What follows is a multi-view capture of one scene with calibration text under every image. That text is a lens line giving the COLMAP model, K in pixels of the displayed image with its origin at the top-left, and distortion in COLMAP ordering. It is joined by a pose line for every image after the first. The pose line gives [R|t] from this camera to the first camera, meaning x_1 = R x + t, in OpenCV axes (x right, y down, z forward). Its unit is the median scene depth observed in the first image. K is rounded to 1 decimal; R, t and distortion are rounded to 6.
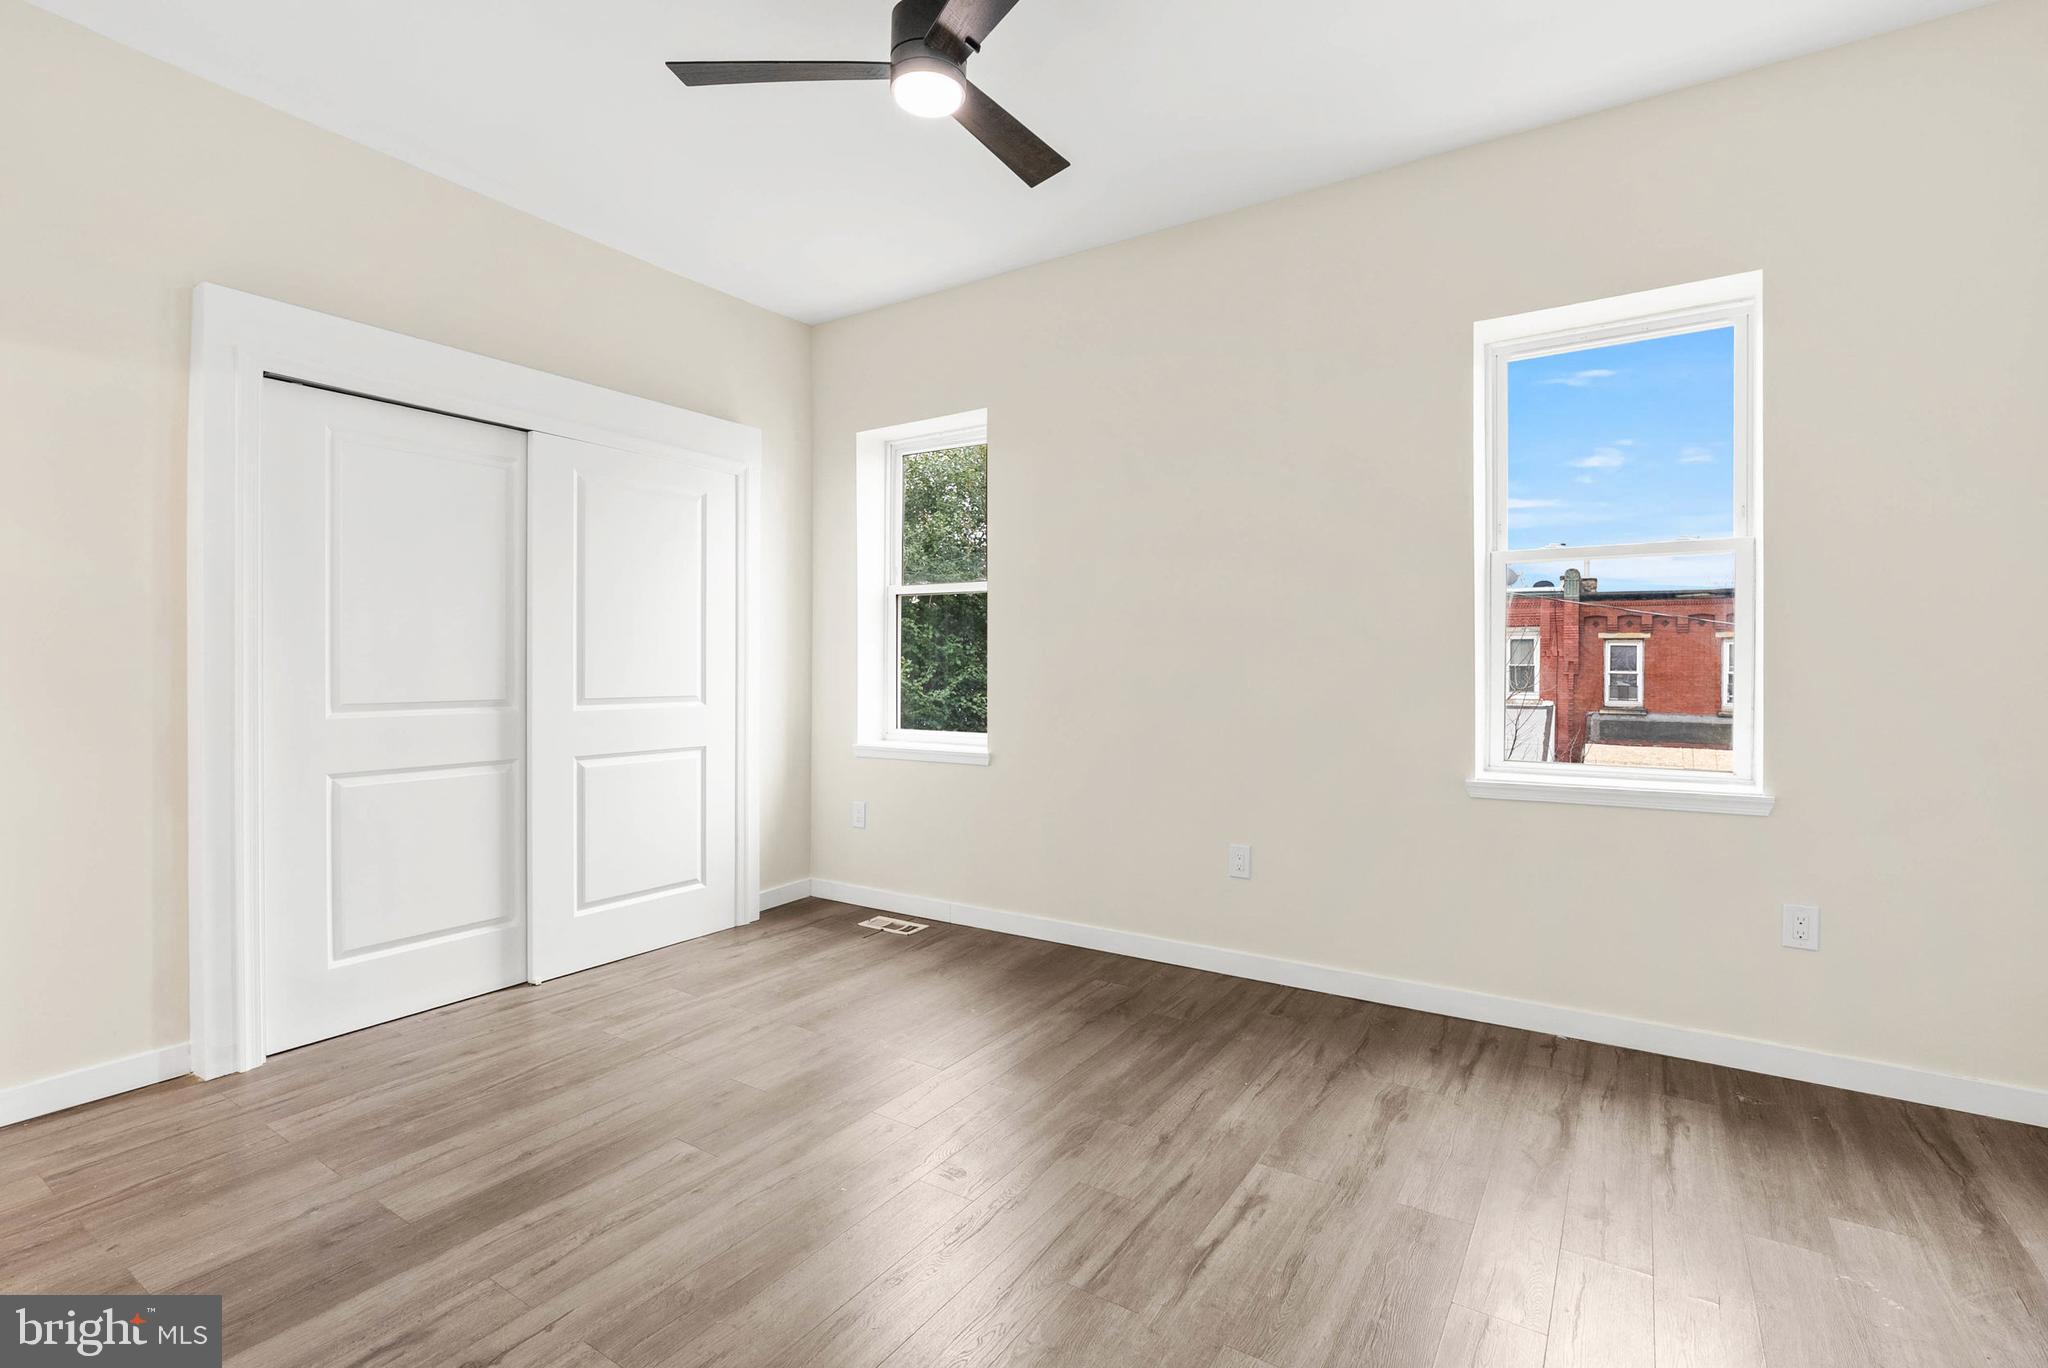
lens RADIAL K [[932.6, 0, 1025.9], [0, 932.6, 690.7], [0, 0, 1]] dist [-0.003797, 0.000317]
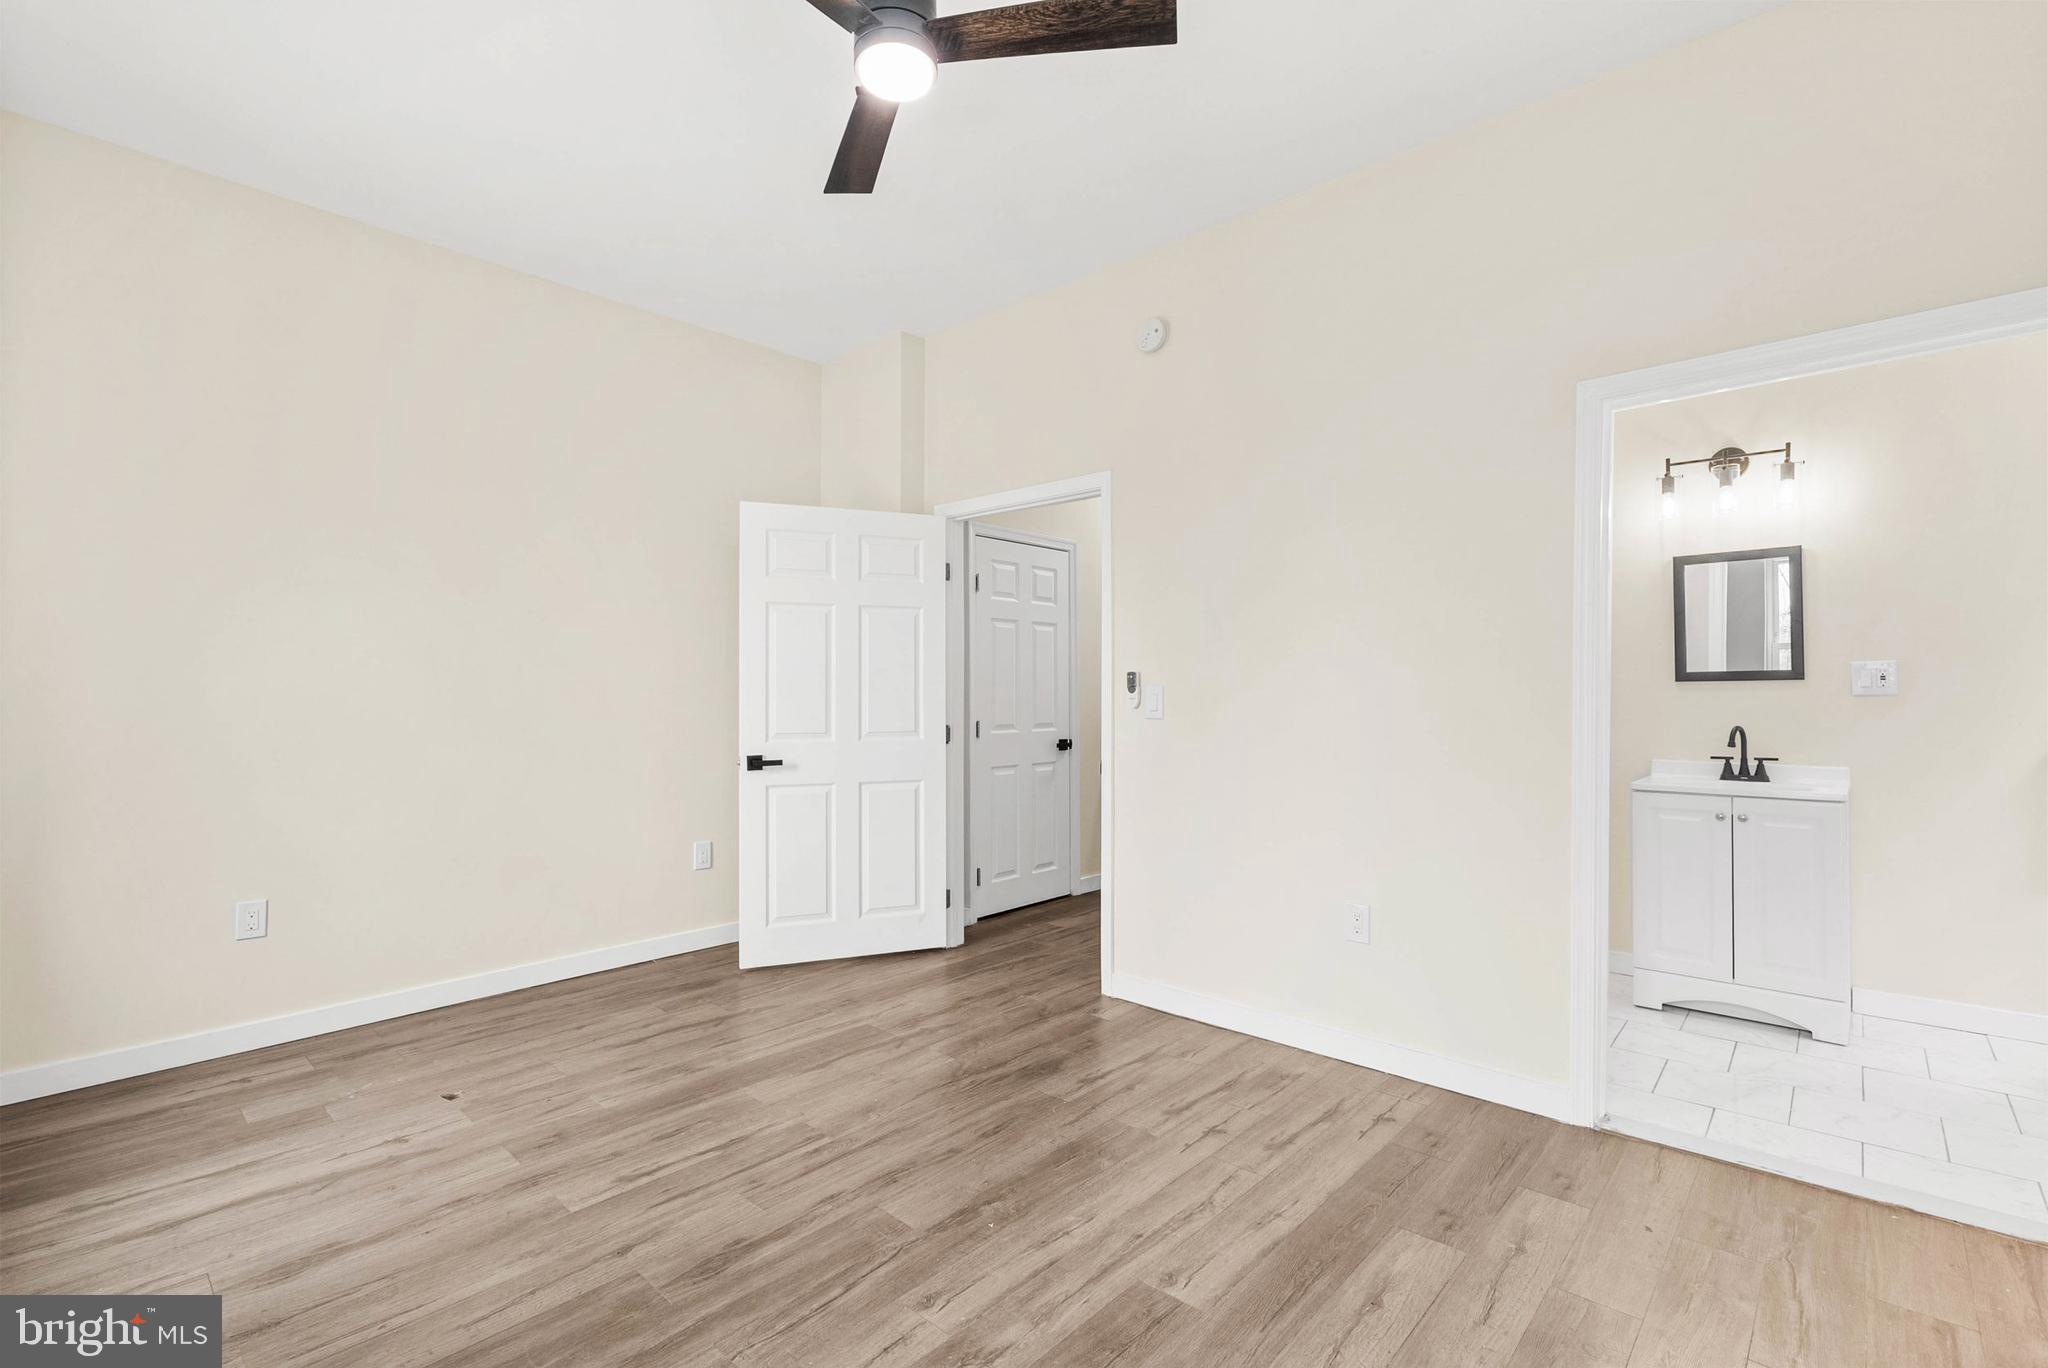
lens RADIAL K [[932.6, 0, 1025.9], [0, 932.6, 690.7], [0, 0, 1]] dist [-0.003797, 0.000317]
pose [[-0.987340, 0.003357, 0.158584, -0.381922], [0.007778, 0.999598, 0.027262, -0.060152], [-0.158428, 0.028151, -0.986969, 1.908369]]
